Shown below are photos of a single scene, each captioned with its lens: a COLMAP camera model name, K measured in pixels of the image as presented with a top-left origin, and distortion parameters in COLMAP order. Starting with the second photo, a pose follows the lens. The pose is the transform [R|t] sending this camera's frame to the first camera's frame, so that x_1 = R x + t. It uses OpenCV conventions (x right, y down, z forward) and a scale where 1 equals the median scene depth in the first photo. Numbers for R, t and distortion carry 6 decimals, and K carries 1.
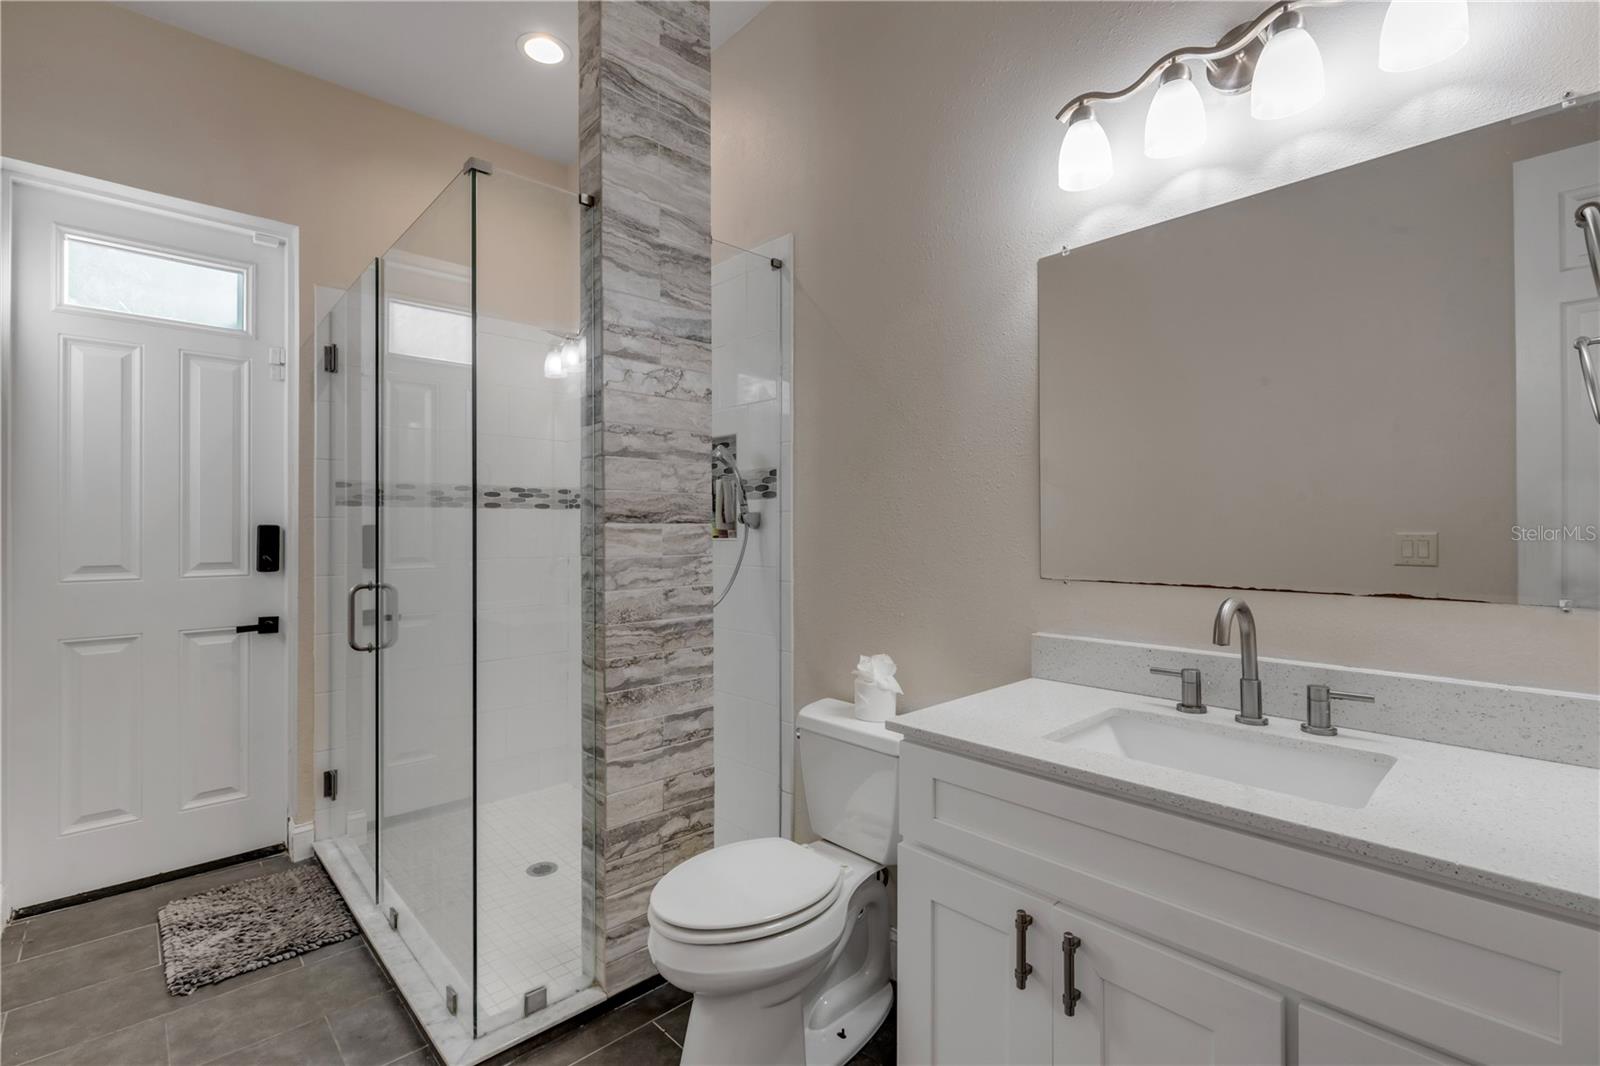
lens RADIAL K [[723.2, 0, 806.5], [0, 723.2, 527.3], [0, 0, 1]] dist [0.002027, 0.001763]
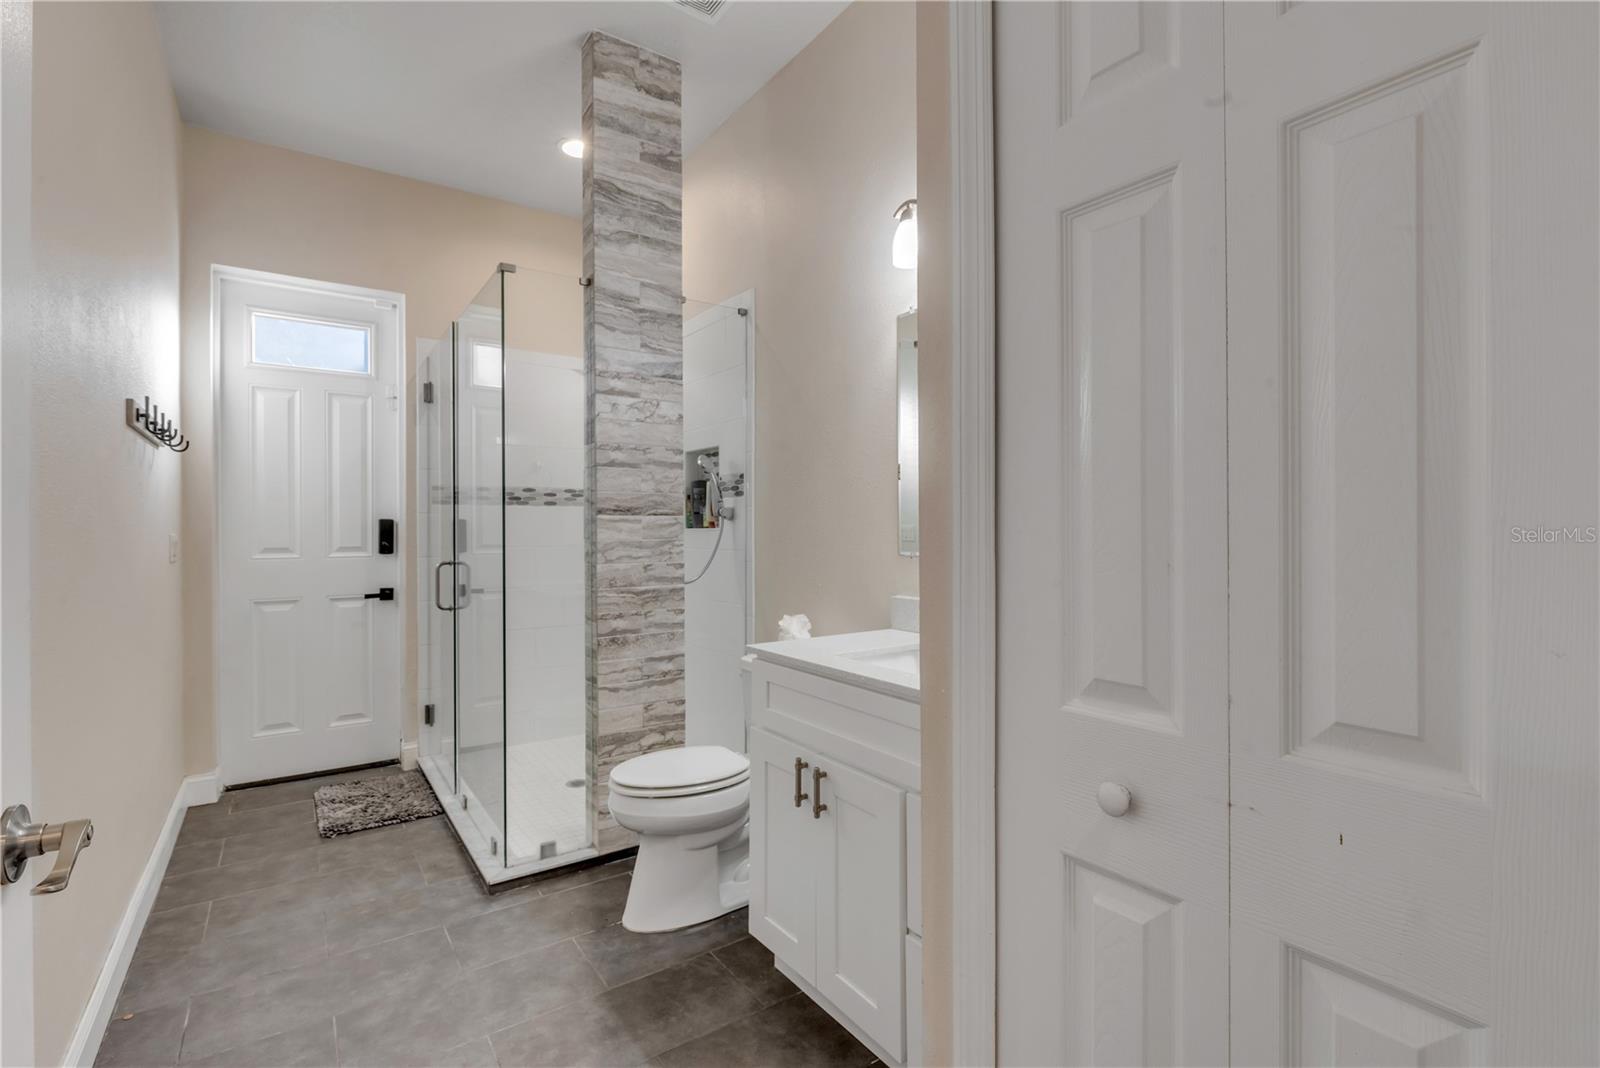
lens RADIAL K [[723.2, 0, 793.9], [0, 723.2, 531.9], [0, 0, 1]] dist [0.002027, 0.001763]
pose [[0.989194, 0.000337, -0.146609, 0.272184], [0.000912, 0.999964, 0.008455, 0.013740], [0.146606, -0.008497, 0.989158, -0.289759]]
